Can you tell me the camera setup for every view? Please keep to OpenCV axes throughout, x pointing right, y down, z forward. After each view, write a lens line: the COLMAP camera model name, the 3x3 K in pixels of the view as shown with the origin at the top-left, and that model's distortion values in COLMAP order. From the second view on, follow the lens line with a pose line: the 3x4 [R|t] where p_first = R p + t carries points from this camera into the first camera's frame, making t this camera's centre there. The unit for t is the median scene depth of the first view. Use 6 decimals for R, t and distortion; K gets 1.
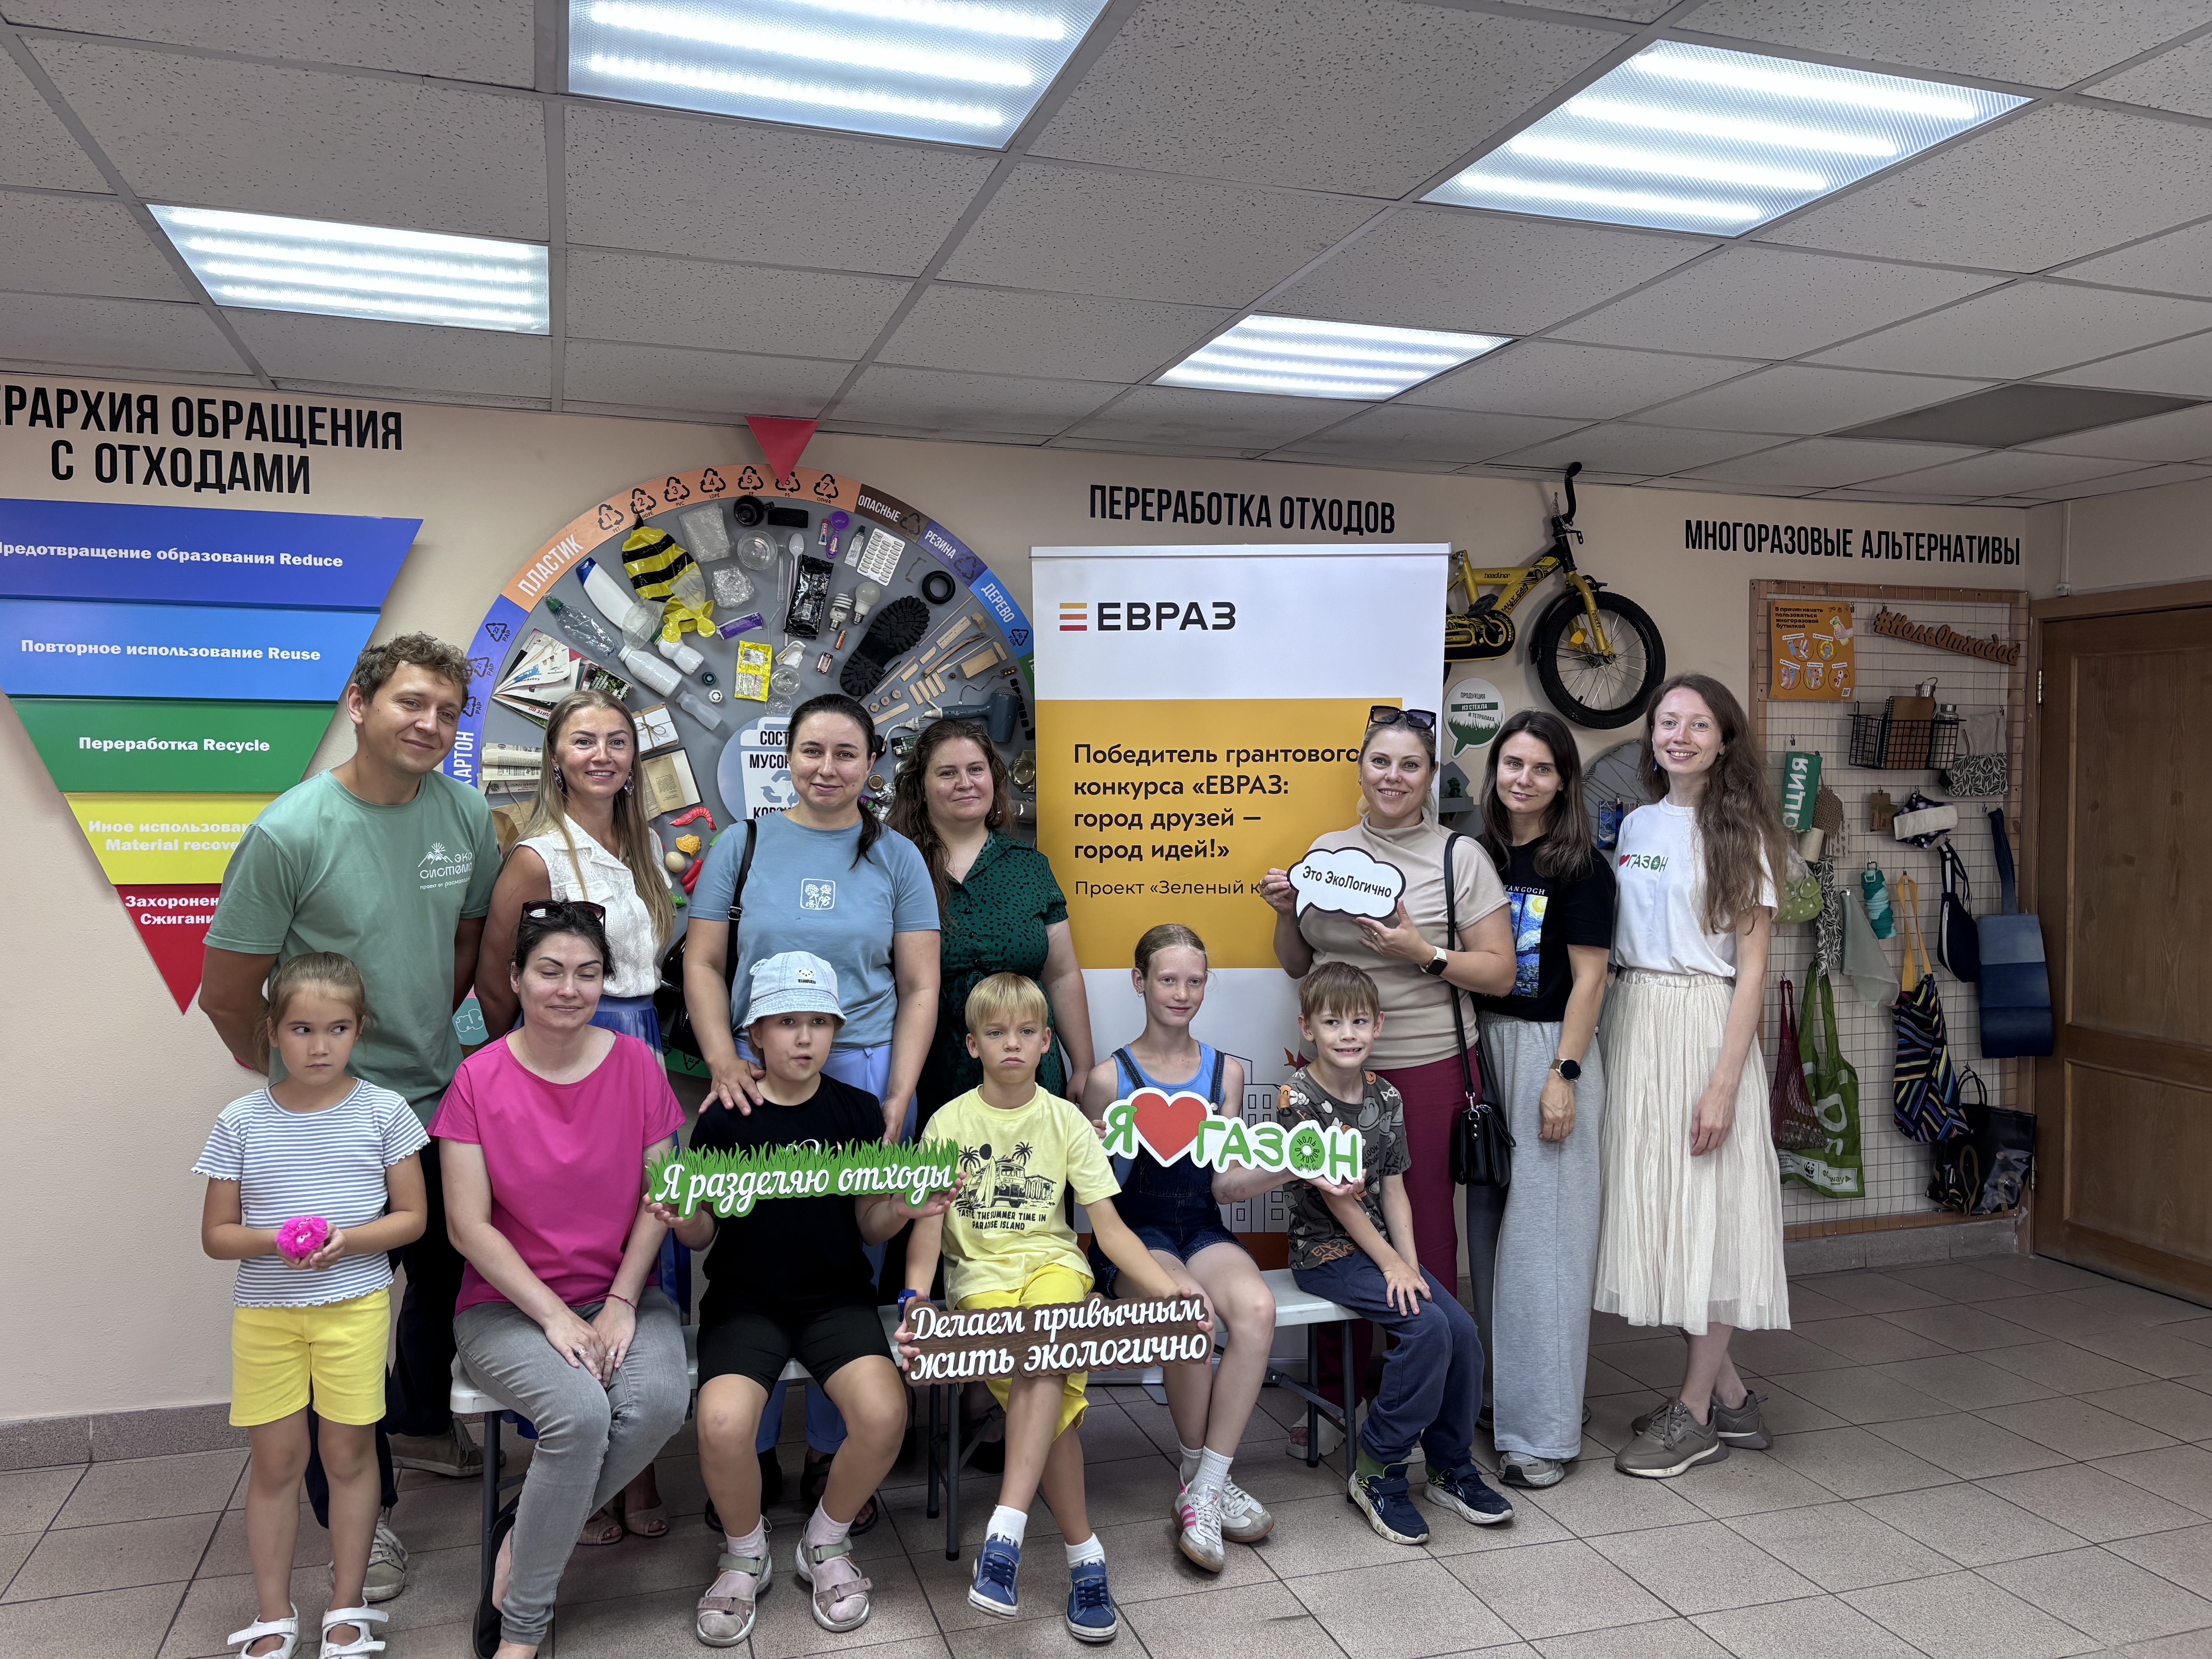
lens RADIAL K [[1688.2, 0, 1101.6], [0, 1688.2, 897.6], [0, 0, 1]] dist [0.000780, -0.008690]
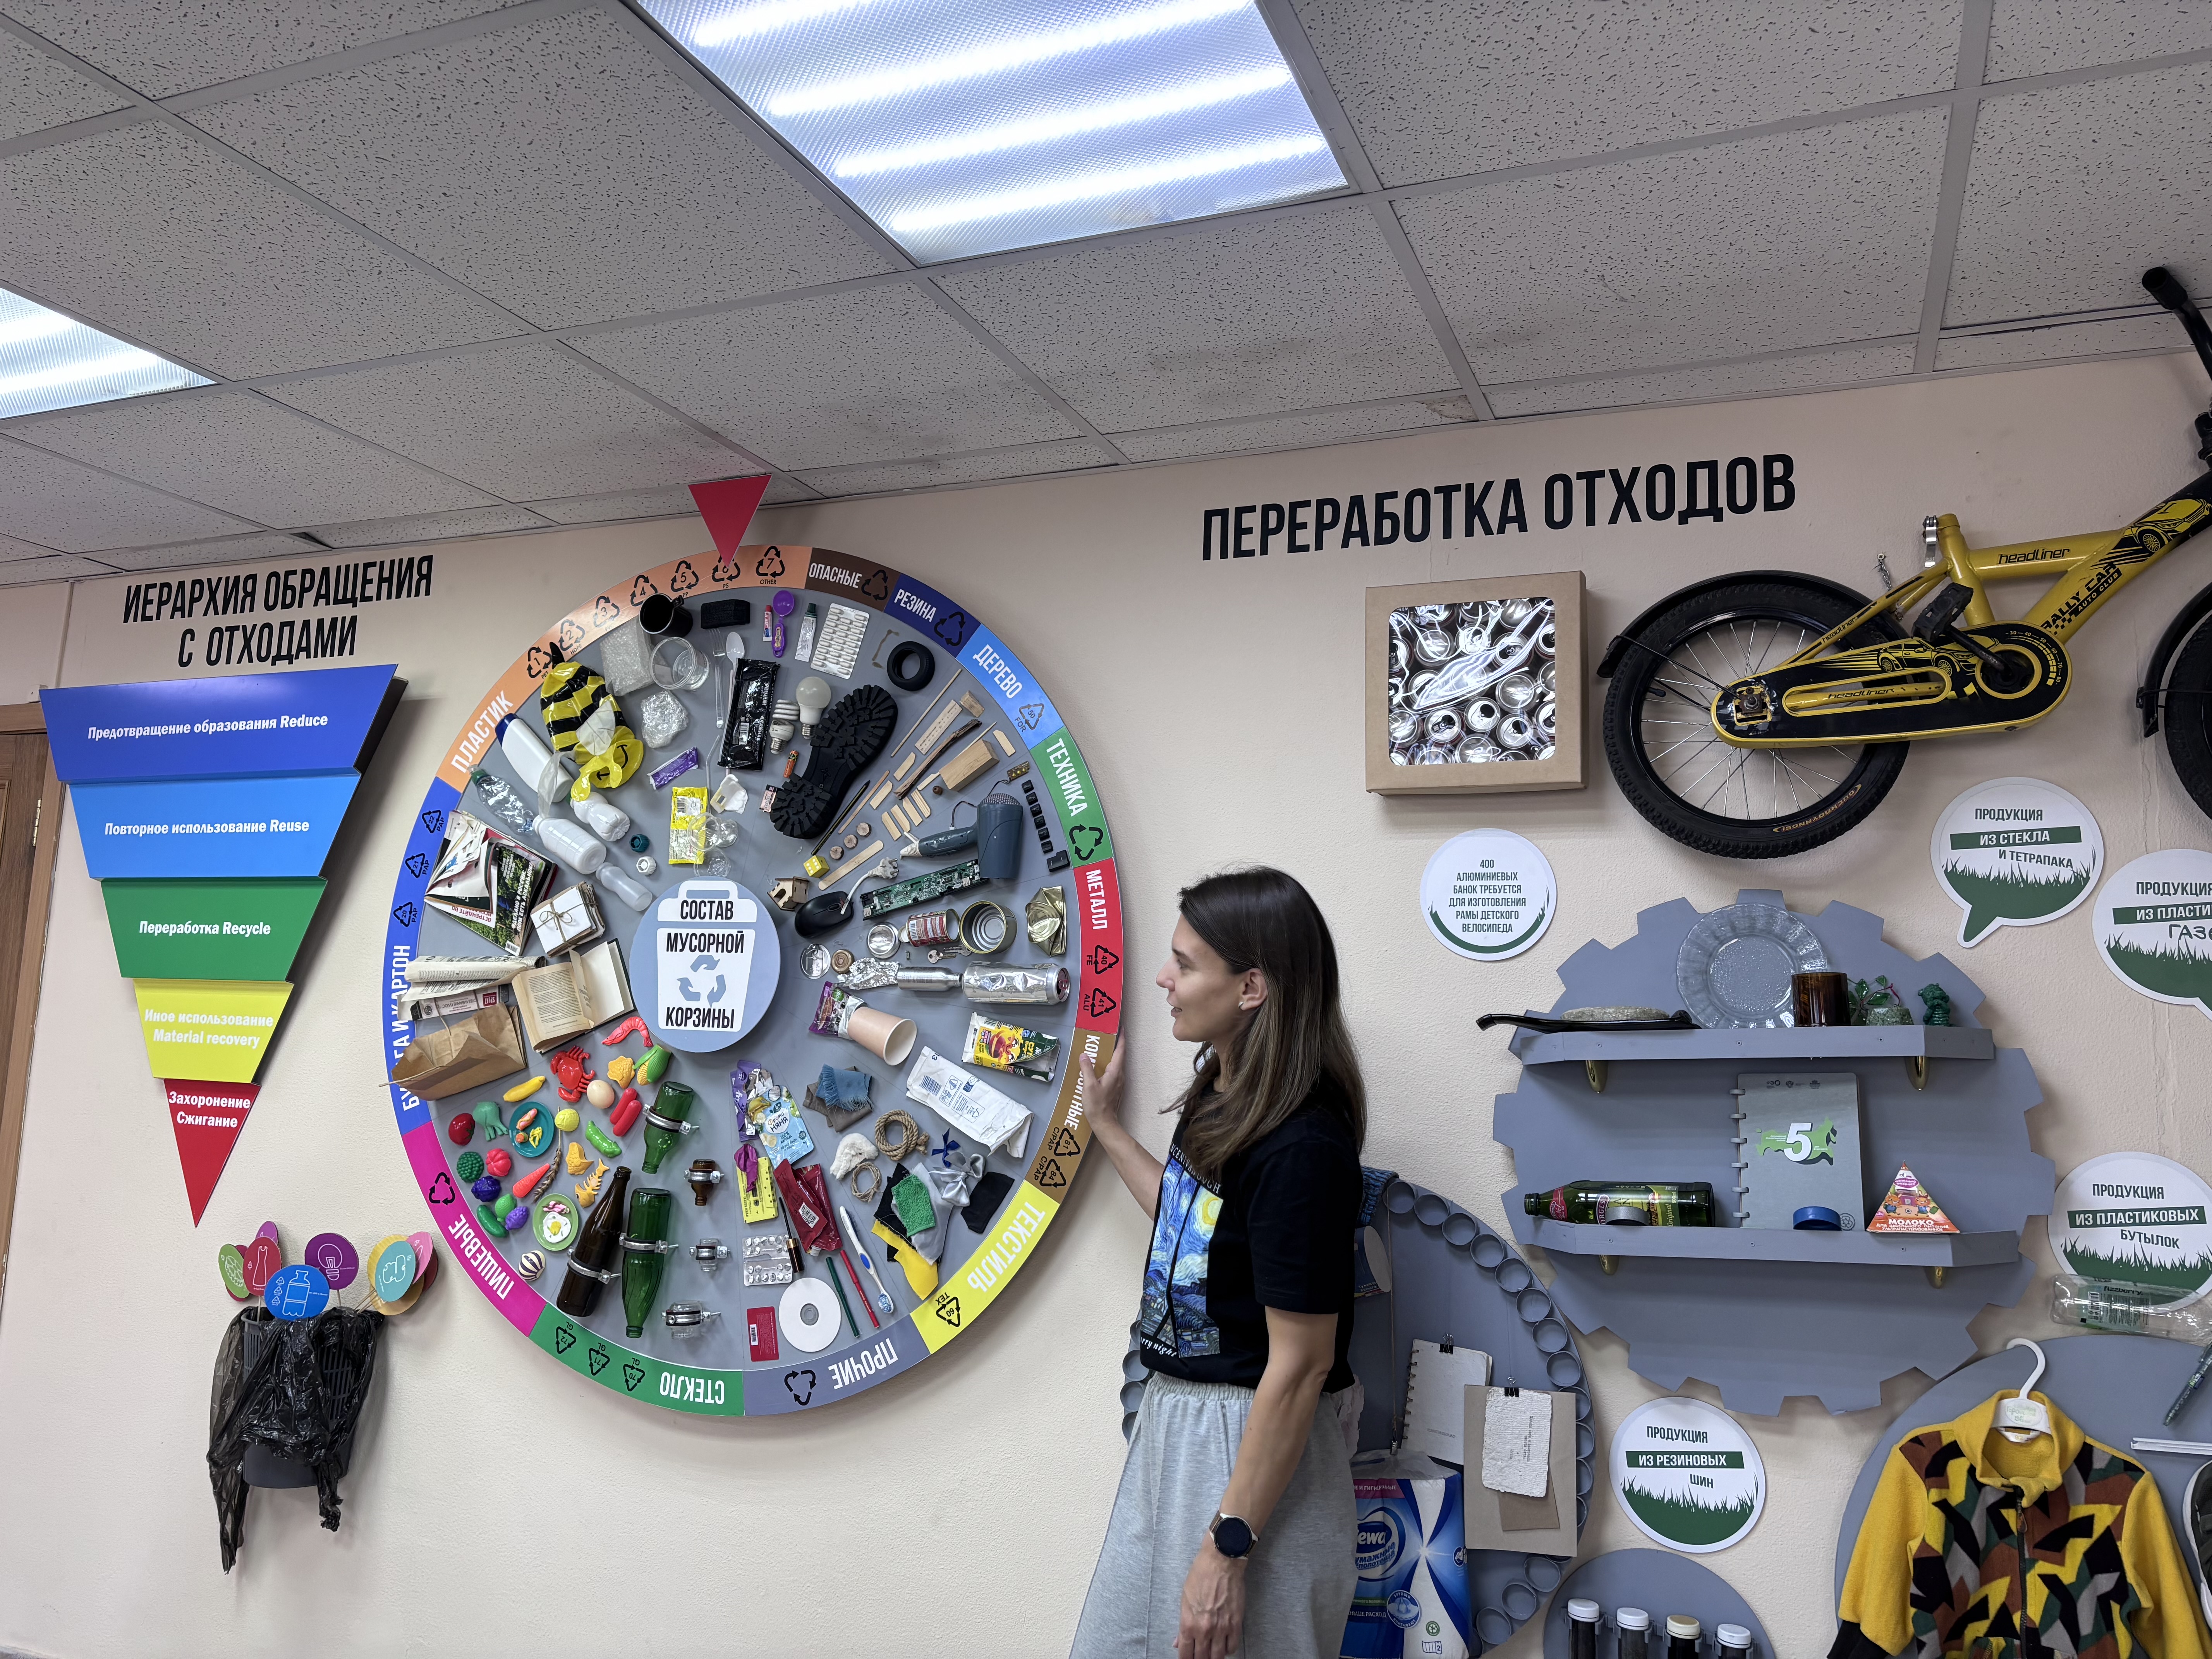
lens RADIAL K [[1688.2, 0, 1101.6], [0, 1688.2, 897.6], [0, 0, 1]] dist [0.000780, -0.008690]
pose [[0.751275, -0.042951, -0.658590, 0.418988], [-0.086300, 0.982919, -0.162548, 0.001045], [0.654322, 0.178954, 0.734736, 0.615034]]
